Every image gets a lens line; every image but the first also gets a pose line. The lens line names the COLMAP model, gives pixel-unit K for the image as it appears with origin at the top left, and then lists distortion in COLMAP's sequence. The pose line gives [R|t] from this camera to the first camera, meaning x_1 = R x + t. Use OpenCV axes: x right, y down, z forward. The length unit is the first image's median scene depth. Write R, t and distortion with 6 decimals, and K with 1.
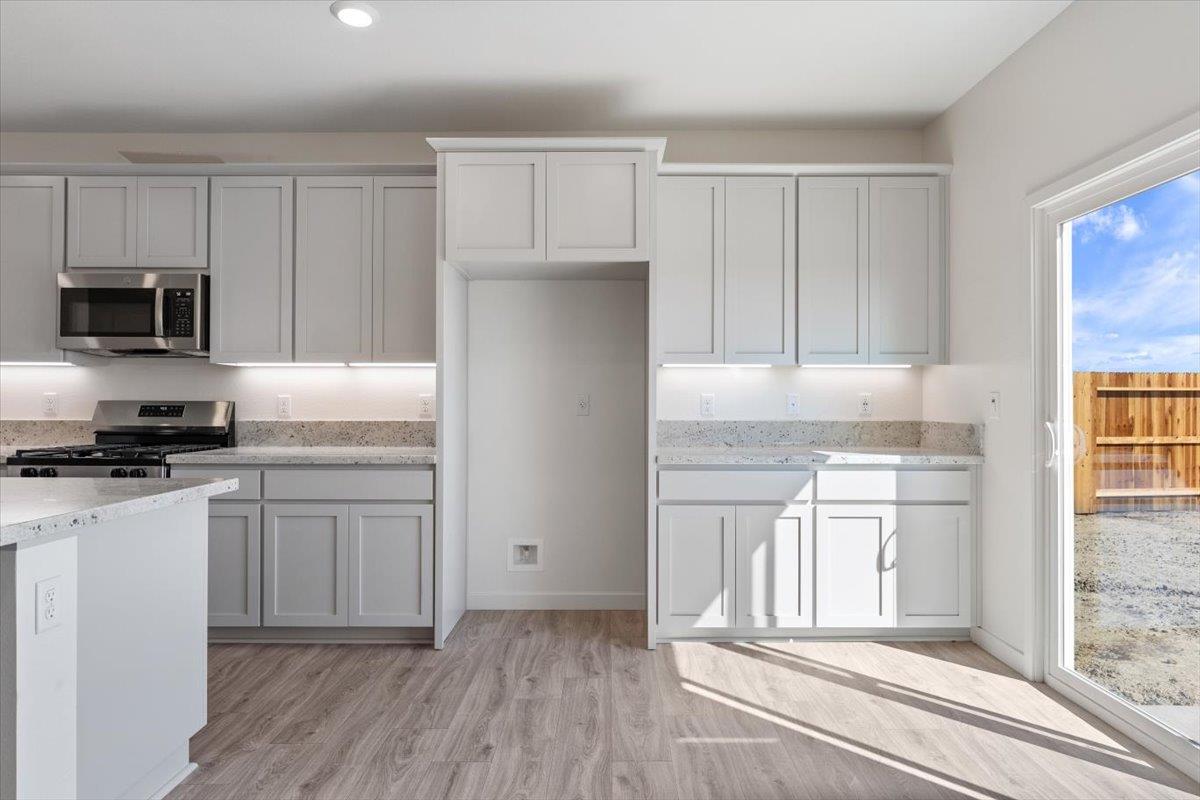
lens RADIAL K [[695.4, 0, 616.5], [0, 695.4, 397.3], [0, 0, 1]] dist [-0.003642, -0.001545]
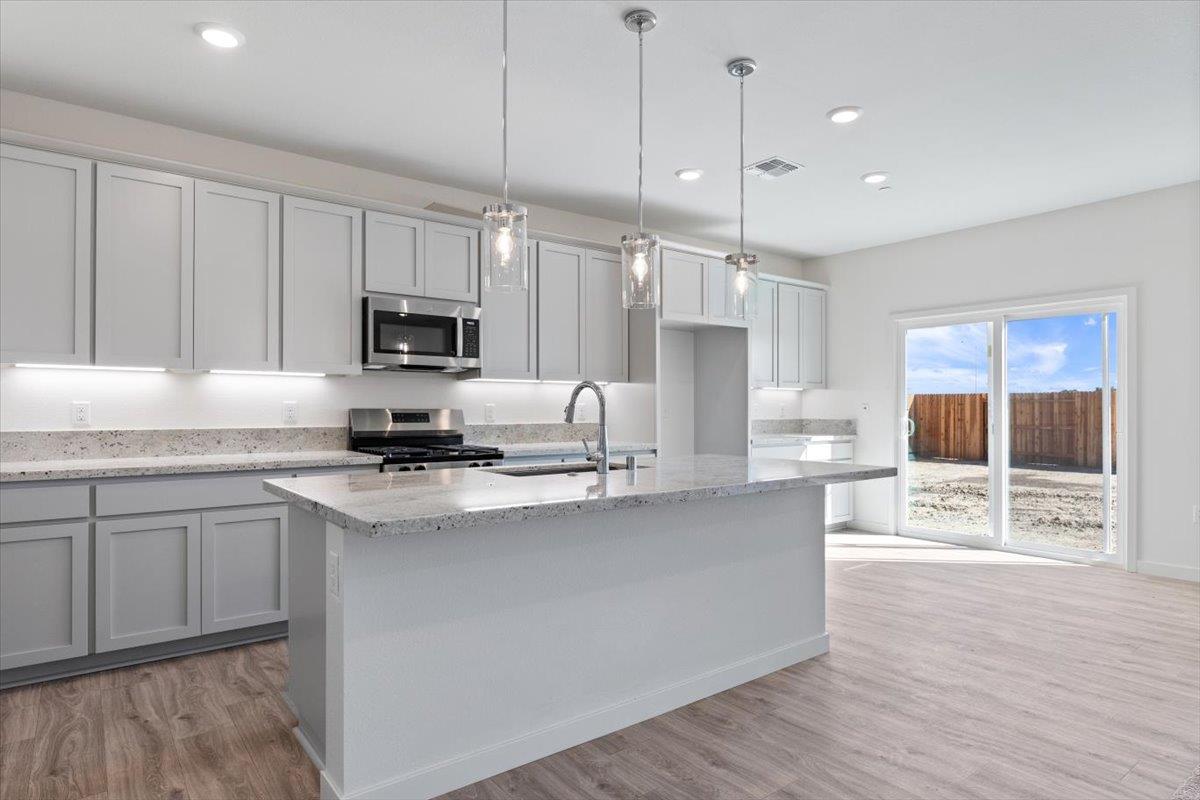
lens RADIAL K [[678.3, 0, 611.4], [0, 678.3, 408.6], [0, 0, 1]] dist [-0.016377, 0.000070]
pose [[0.790135, -0.002101, 0.612929, -1.162634], [-0.002819, 0.999971, 0.007060, -0.004699], [-0.612926, -0.007306, 0.790107, -0.118103]]
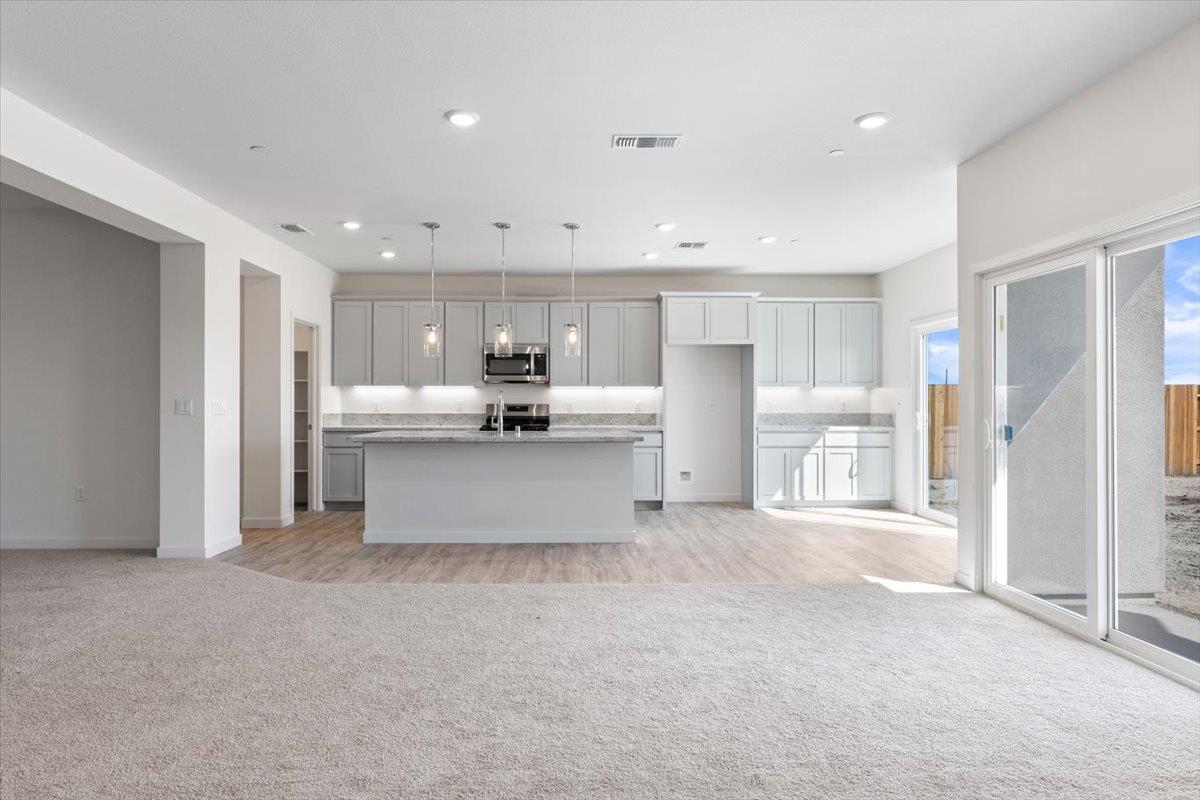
lens RADIAL K [[689.2, 0, 590.0], [0, 689.2, 402.8], [0, 0, 1]] dist [-0.000058, 0.000656]
pose [[0.999811, -0.001134, 0.019391, -0.506381], [0.001070, 0.999994, 0.003289, -0.005785], [-0.019394, -0.003267, 0.999807, -1.207457]]
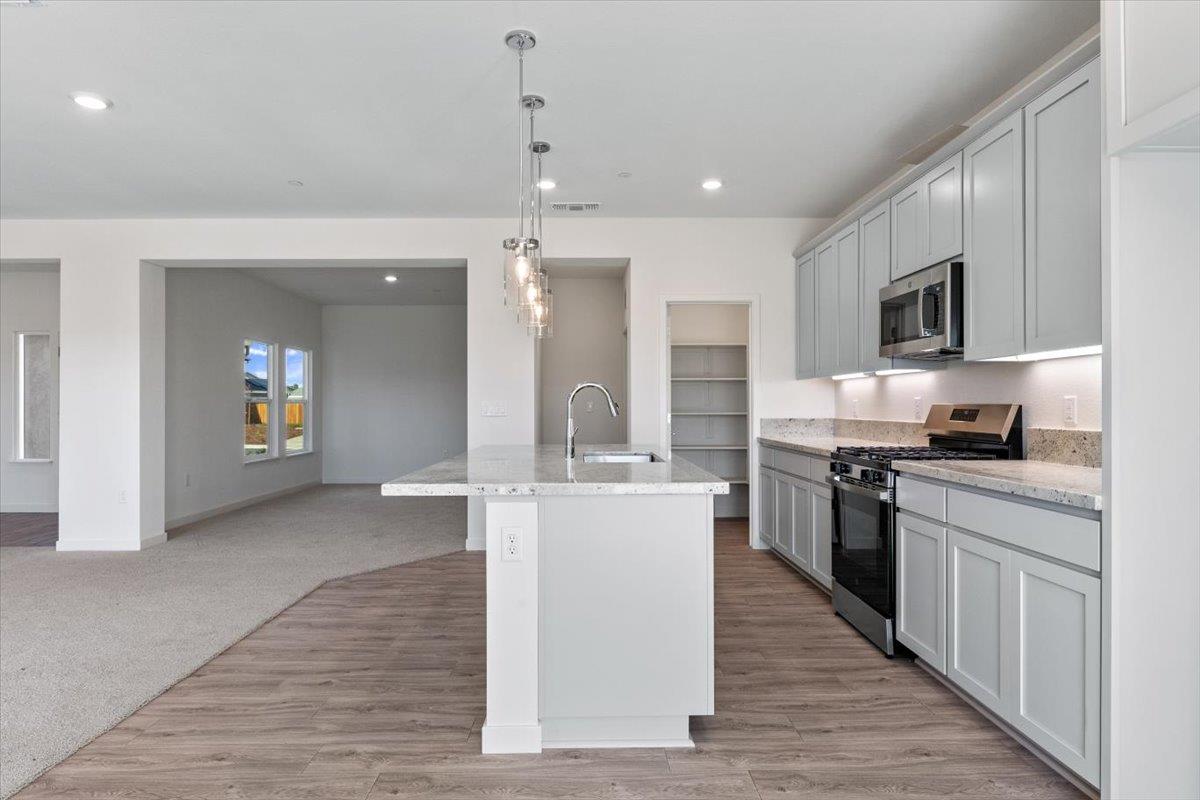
lens RADIAL K [[689.2, 0, 590.0], [0, 689.2, 402.8], [0, 0, 1]] dist [-0.000058, 0.000656]
pose [[0.006757, -0.006659, -0.999955, 0.287476], [0.009112, 0.999937, -0.006598, 0.004972], [0.999936, -0.009067, 0.006817, 0.523800]]
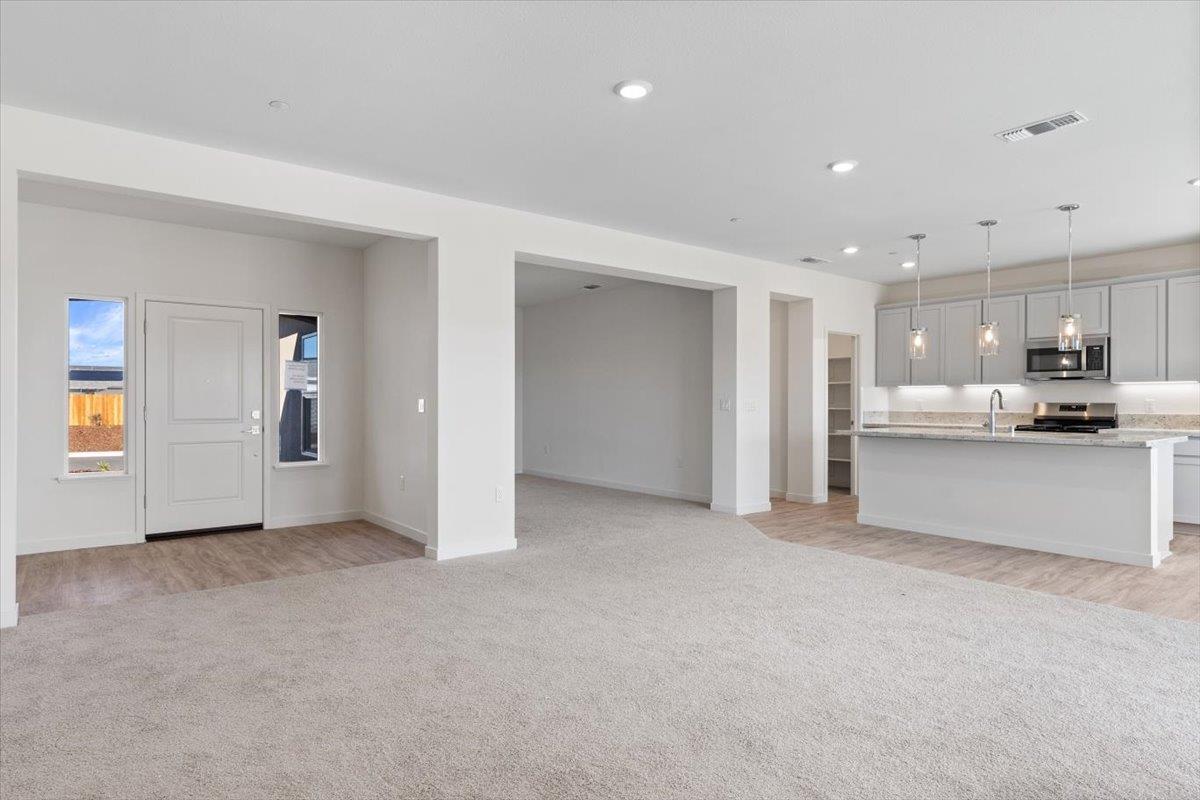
lens RADIAL K [[680.2, 0, 600.0], [0, 680.2, 400.0], [0, 0, 1]] dist [0.001633, -0.000097]
pose [[0.620596, -0.004133, -0.784120, 0.010901], [0.004489, 0.999988, -0.001718, -0.005791], [0.784118, -0.002454, 0.620607, -1.277300]]
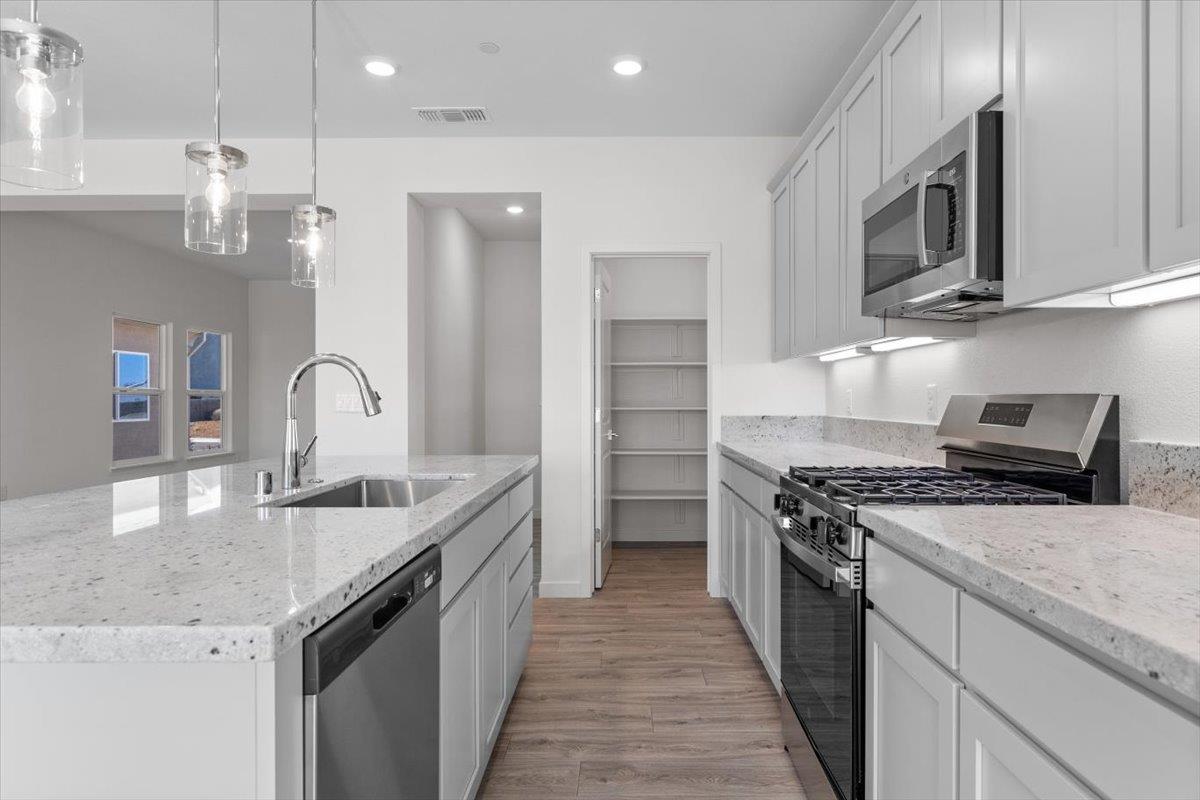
lens RADIAL K [[695.4, 0, 616.5], [0, 695.4, 397.3], [0, 0, 1]] dist [-0.003642, -0.001545]
pose [[-0.010693, -0.004743, -0.999932, -0.143368], [0.007780, 0.999958, -0.004827, 0.007984], [0.999913, -0.007831, -0.010656, 0.765171]]
